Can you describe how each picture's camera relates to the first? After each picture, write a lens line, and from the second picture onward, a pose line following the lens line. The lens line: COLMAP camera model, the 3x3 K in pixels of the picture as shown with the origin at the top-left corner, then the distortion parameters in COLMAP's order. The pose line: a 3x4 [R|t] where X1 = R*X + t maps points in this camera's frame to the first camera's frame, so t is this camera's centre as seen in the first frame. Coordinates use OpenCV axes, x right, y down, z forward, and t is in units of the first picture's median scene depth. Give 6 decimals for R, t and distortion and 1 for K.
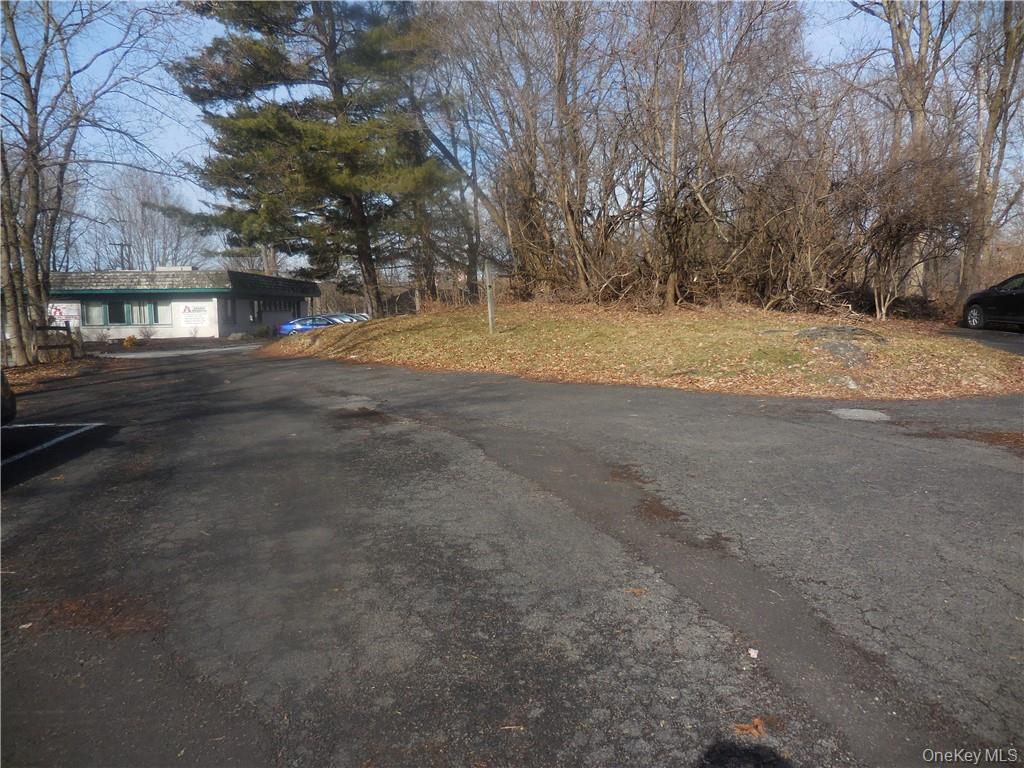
lens RADIAL K [[776.6, 0, 513.2], [0, 776.6, 388.9], [0, 0, 1]] dist [0.002571, 0.008026]
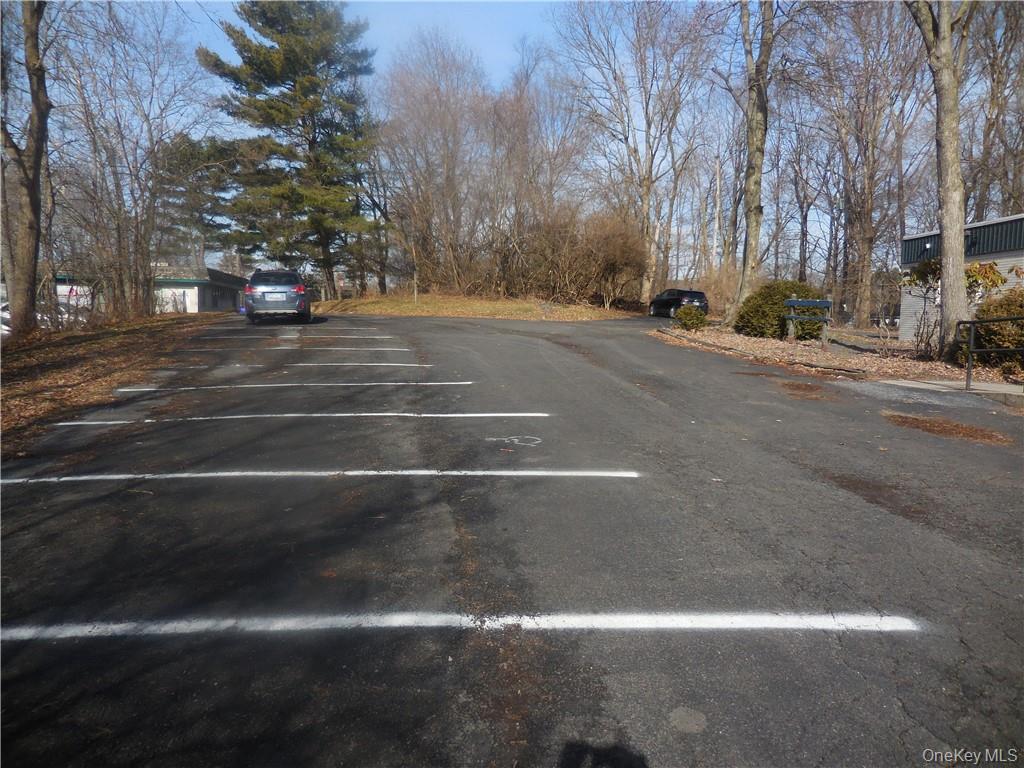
lens RADIAL K [[776.6, 0, 512.6], [0, 776.6, 385.7], [0, 0, 1]] dist [0.002571, 0.008026]
pose [[0.986273, 0.021659, 0.163698, -0.093542], [-0.019176, 0.999676, -0.016734, 0.160064], [-0.164008, 0.013365, 0.986369, -1.019841]]
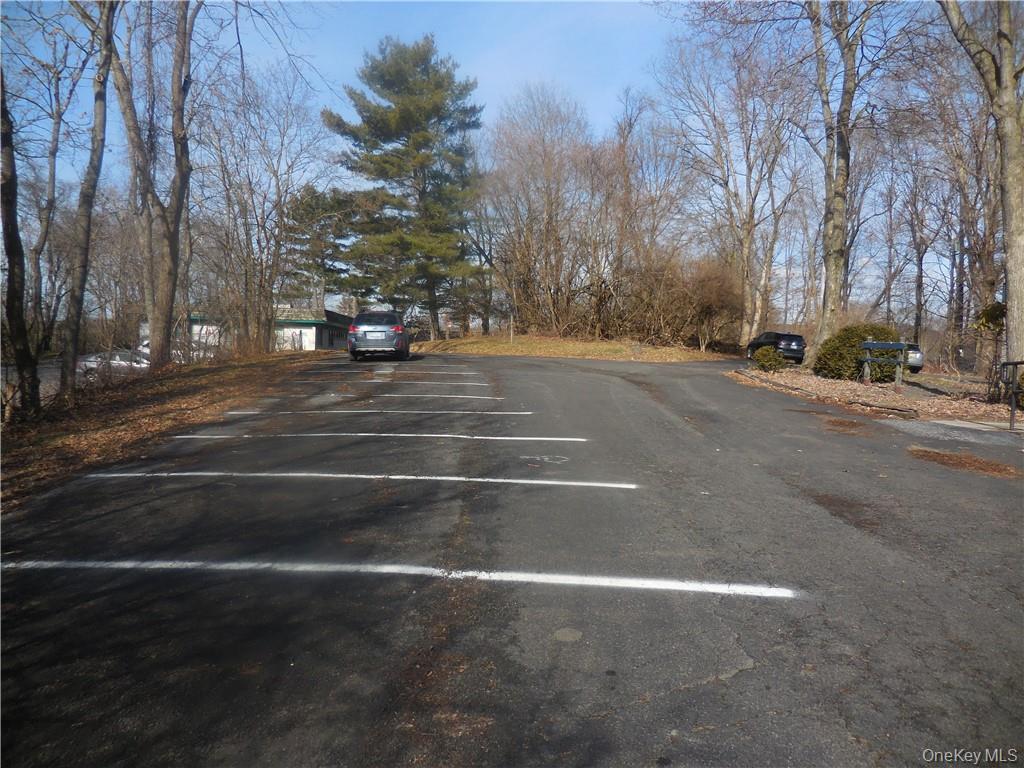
lens RADIAL K [[776.6, 0, 512.9], [0, 776.6, 384.0], [0, 0, 1]] dist [0.002571, 0.008026]
pose [[0.998582, 0.047417, 0.024220, -0.061541], [-0.045657, 0.996595, -0.068652, 0.169046], [-0.027392, 0.067449, 0.997347, -1.075897]]
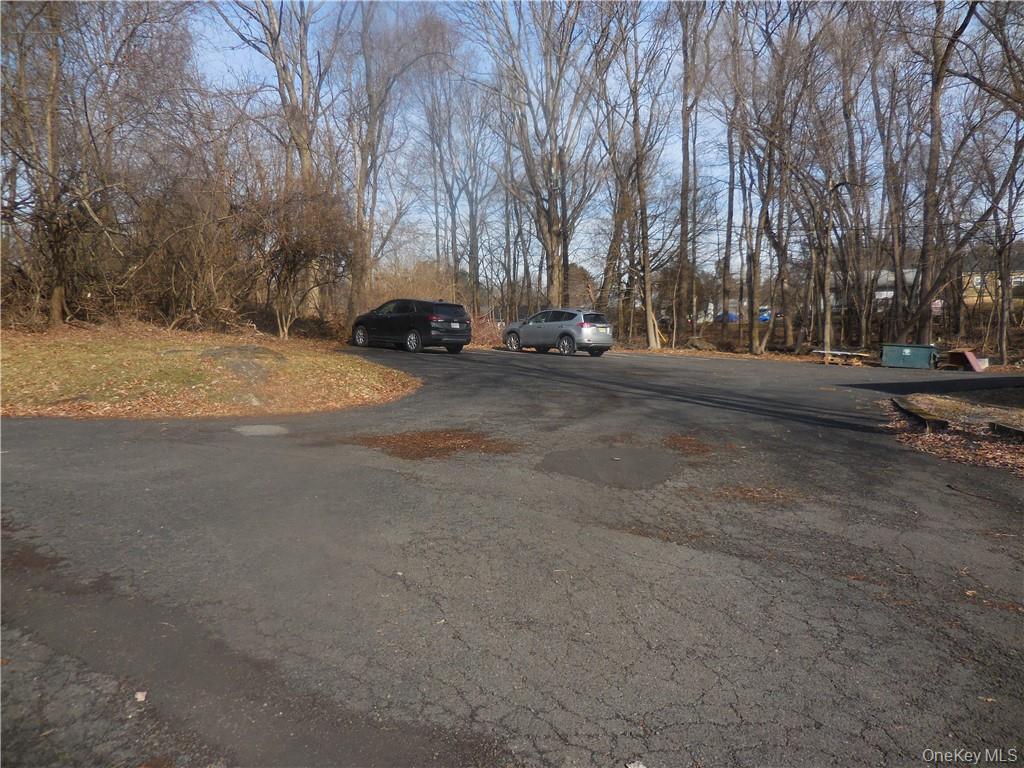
lens RADIAL K [[776.6, 0, 511.2], [0, 776.6, 385.8], [0, 0, 1]] dist [0.002571, 0.008026]
pose [[0.752404, -0.041703, 0.657380, 0.006893], [0.060566, 0.998146, -0.006000, 0.000130], [-0.655911, 0.044330, 0.753535, -0.001656]]
